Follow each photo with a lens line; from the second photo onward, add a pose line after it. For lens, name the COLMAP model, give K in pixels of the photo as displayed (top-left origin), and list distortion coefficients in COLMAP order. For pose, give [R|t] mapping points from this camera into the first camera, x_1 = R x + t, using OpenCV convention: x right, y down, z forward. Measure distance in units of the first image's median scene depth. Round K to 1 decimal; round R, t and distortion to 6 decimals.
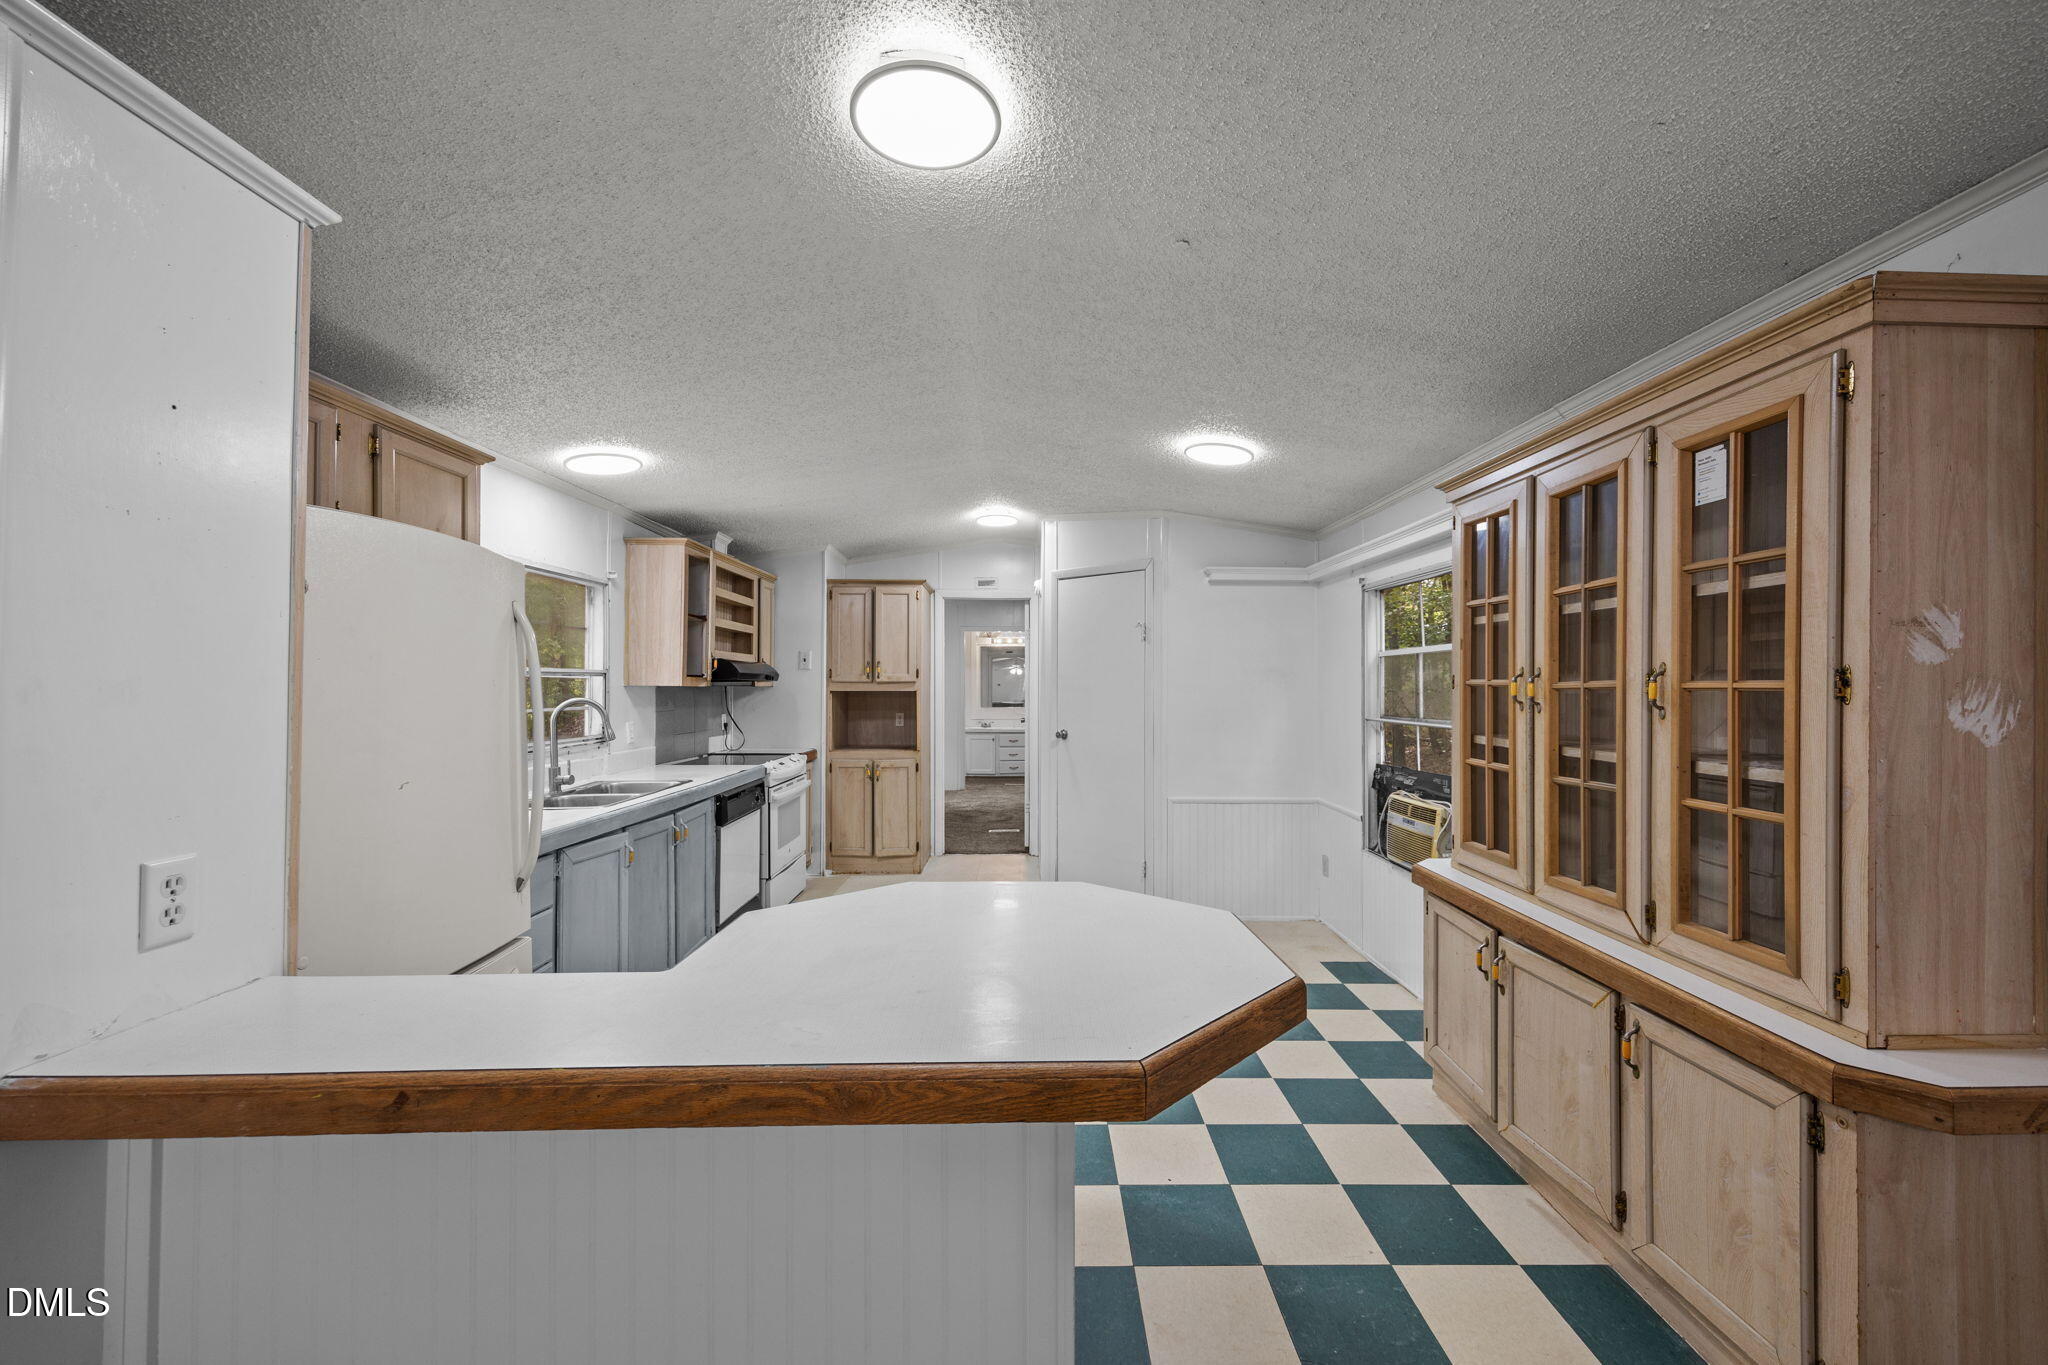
lens RADIAL K [[810.9, 0, 1035.3], [0, 810.9, 677.6], [0, 0, 1]] dist [-0.002556, -0.000486]
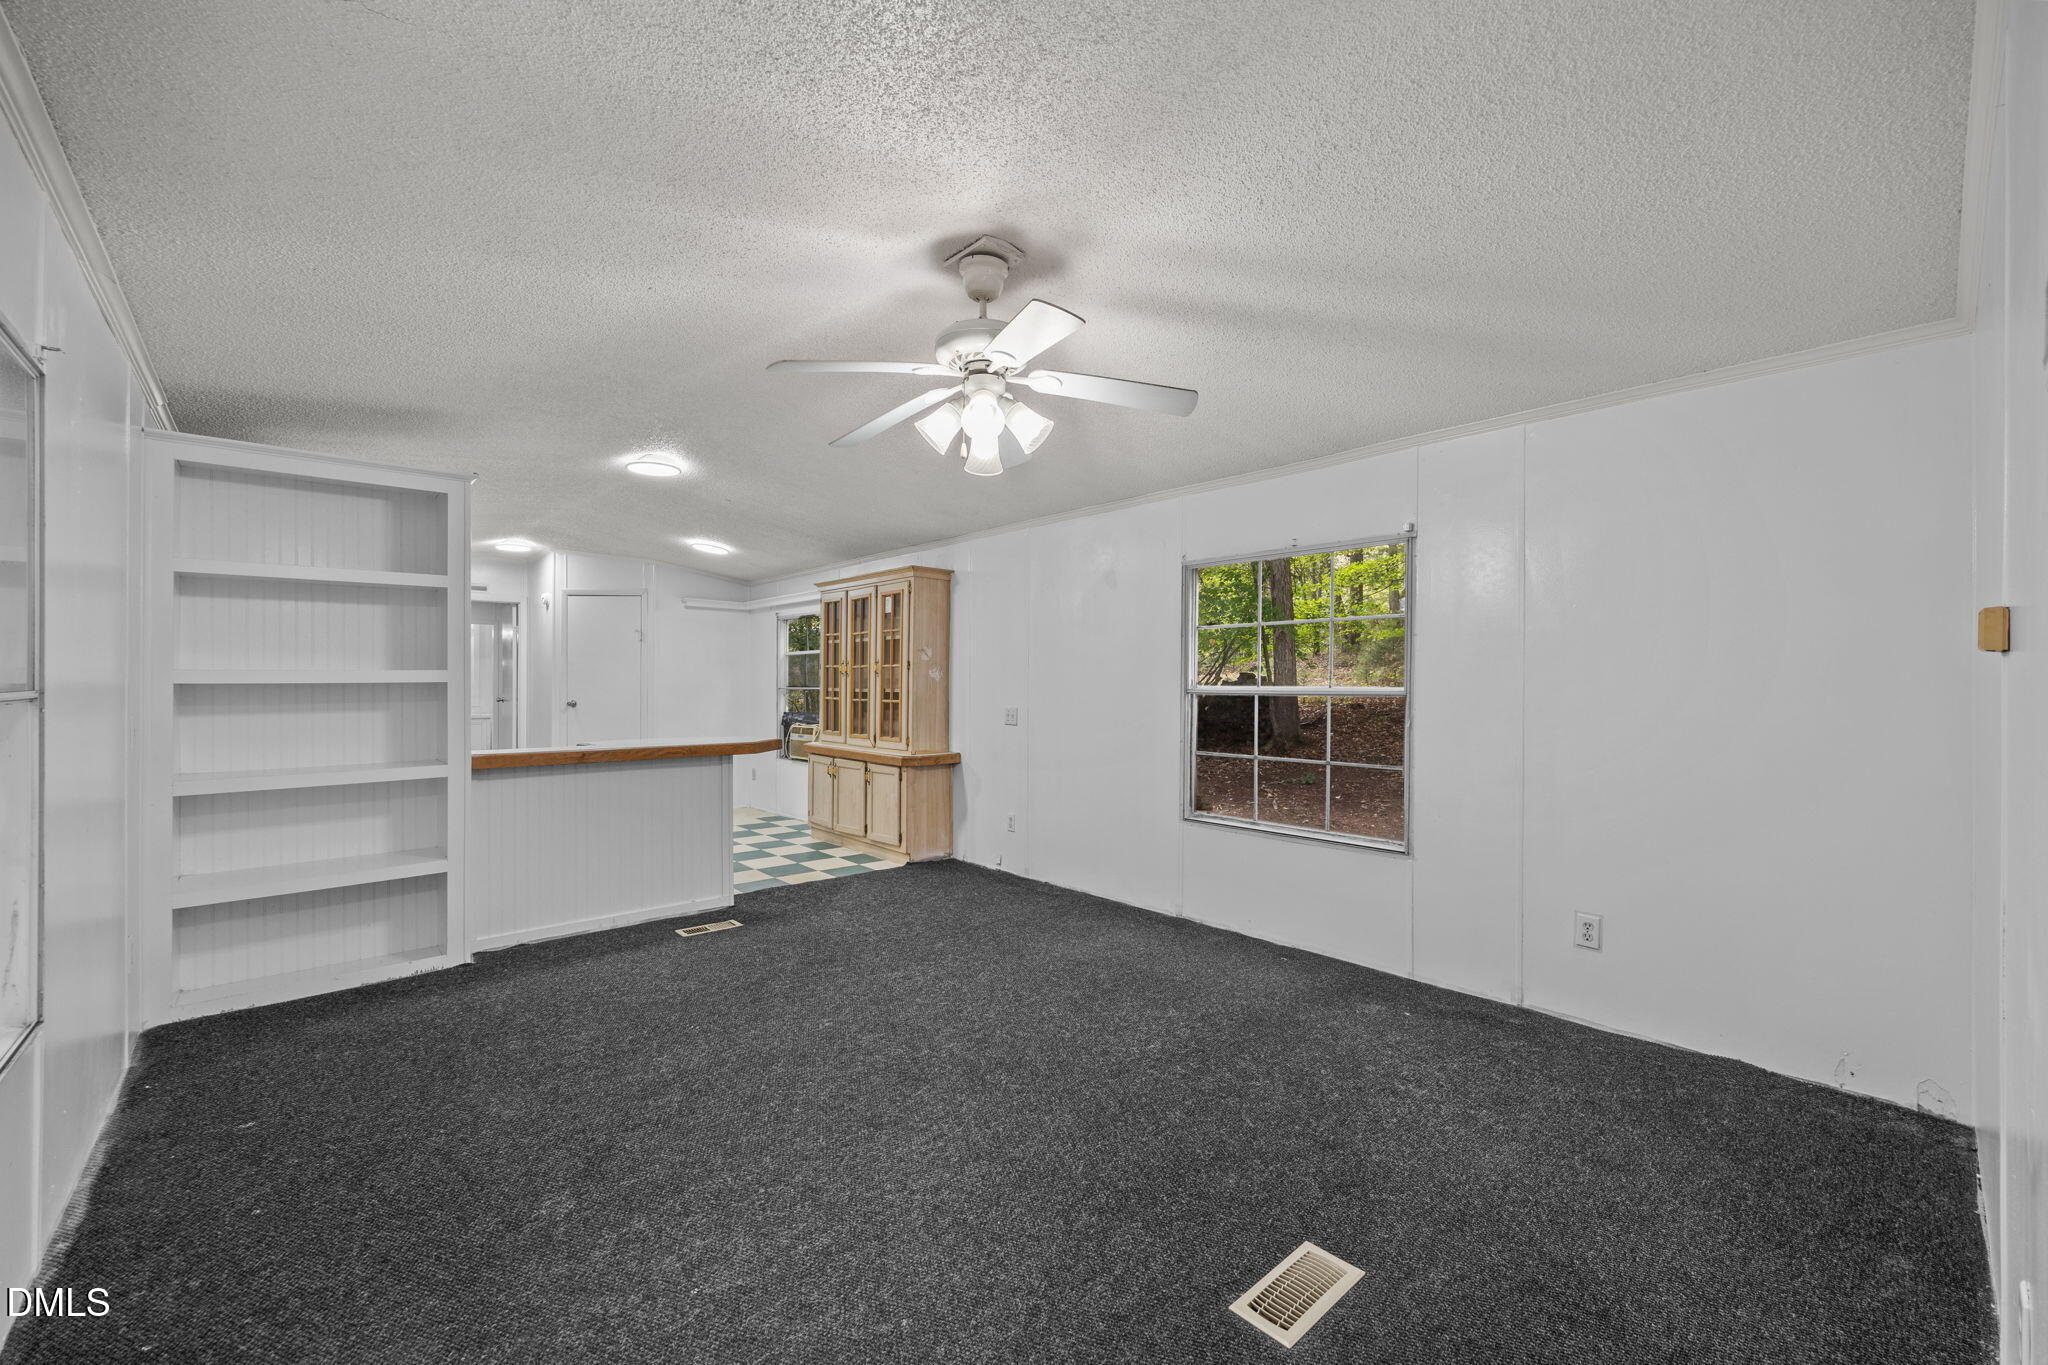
lens RADIAL K [[810.9, 0, 1029.2], [0, 810.9, 680.6], [0, 0, 1]] dist [-0.002556, -0.000486]
pose [[0.751794, 0.002435, 0.659394, -0.744513], [-0.007546, 0.999959, 0.004911, 0.037763], [-0.659355, -0.008668, 0.751782, -1.501358]]
